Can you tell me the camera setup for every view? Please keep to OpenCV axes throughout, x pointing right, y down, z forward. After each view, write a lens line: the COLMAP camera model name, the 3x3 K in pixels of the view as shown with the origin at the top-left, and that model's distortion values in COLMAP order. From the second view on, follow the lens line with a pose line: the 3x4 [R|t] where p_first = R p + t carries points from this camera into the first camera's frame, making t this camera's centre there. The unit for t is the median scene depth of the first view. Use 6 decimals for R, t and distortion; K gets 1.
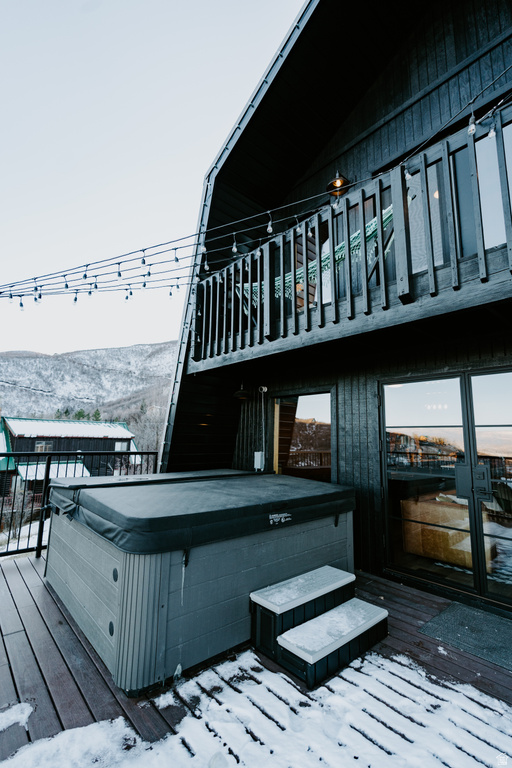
lens RADIAL K [[344.9, 0, 255.1], [0, 344.9, 383.0], [0, 0, 1]] dist [-0.011108, 0.003366]
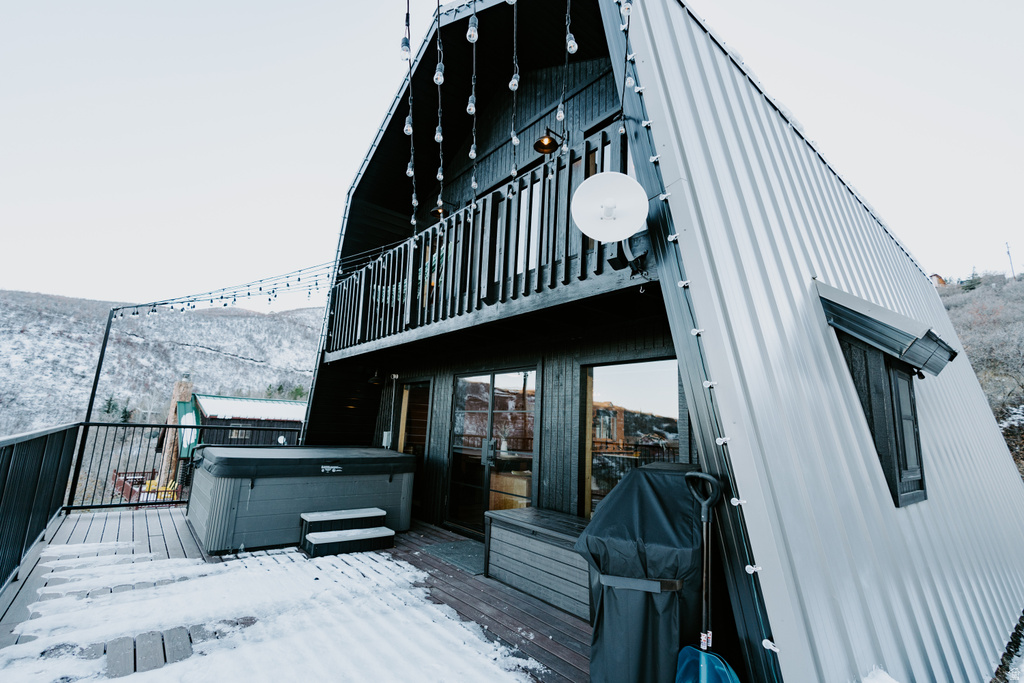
lens RADIAL K [[462.2, 0, 516.8], [0, 462.2, 342.9], [0, 0, 1]] dist [-0.010897, 0.000356]
pose [[0.999179, 0.015962, -0.037223, 0.762574], [-0.016849, 0.999579, -0.023630, -0.100026], [0.036831, 0.024238, 0.999028, -0.800401]]
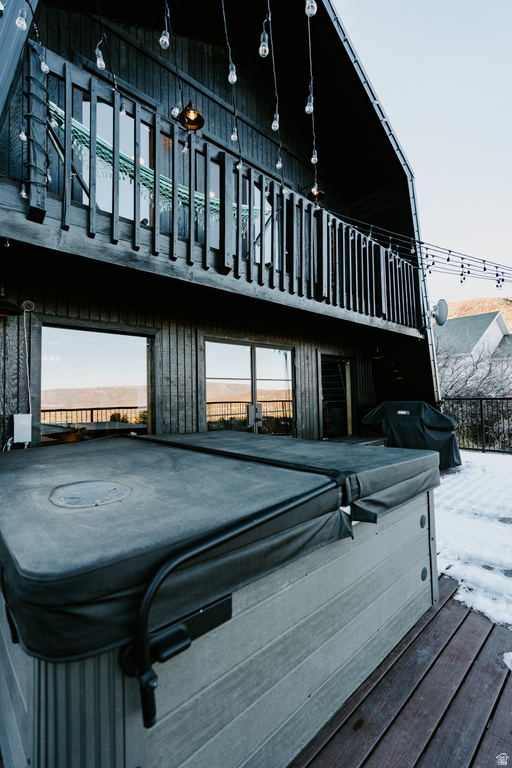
lens RADIAL K [[344.9, 0, 255.1], [0, 344.9, 383.0], [0, 0, 1]] dist [-0.011108, 0.003366]
pose [[-0.020849, 0.018263, 0.999616, -0.875422], [-0.137387, 0.990296, -0.020958, 0.166881], [-0.990298, -0.137772, -0.018137, 0.985140]]
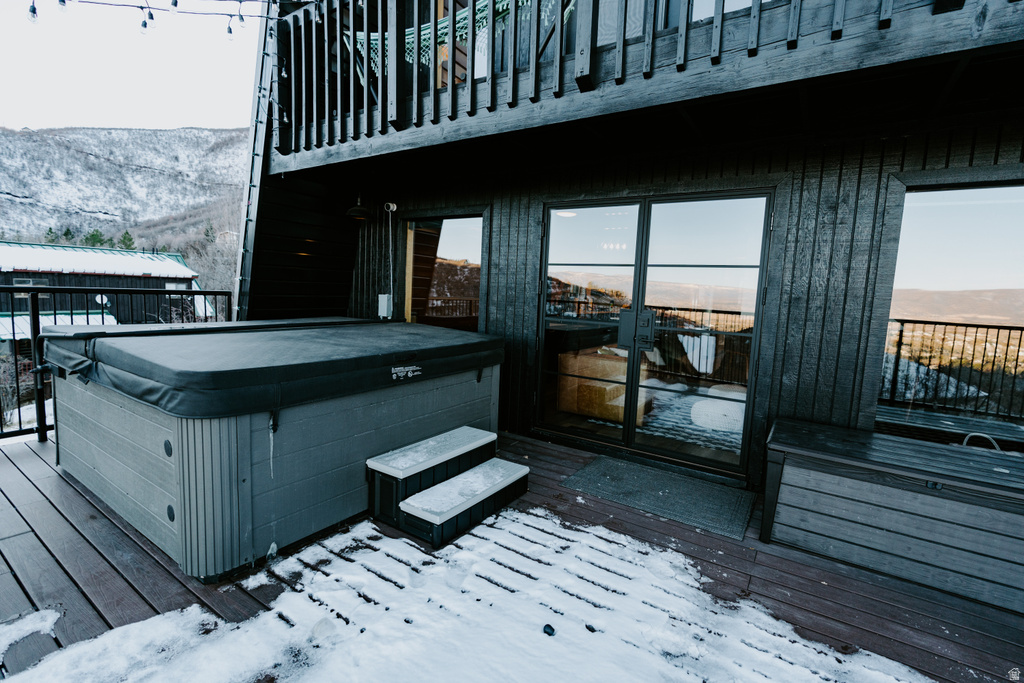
lens RADIAL K [[459.8, 0, 510.8], [0, 459.8, 338.3], [0, 0, 1]] dist [-0.011108, 0.003366]
pose [[0.965824, -0.004808, 0.259153, 0.025427], [-0.065295, 0.963070, 0.261213, 0.024940], [-0.250839, -0.269207, 0.929843, -0.006896]]
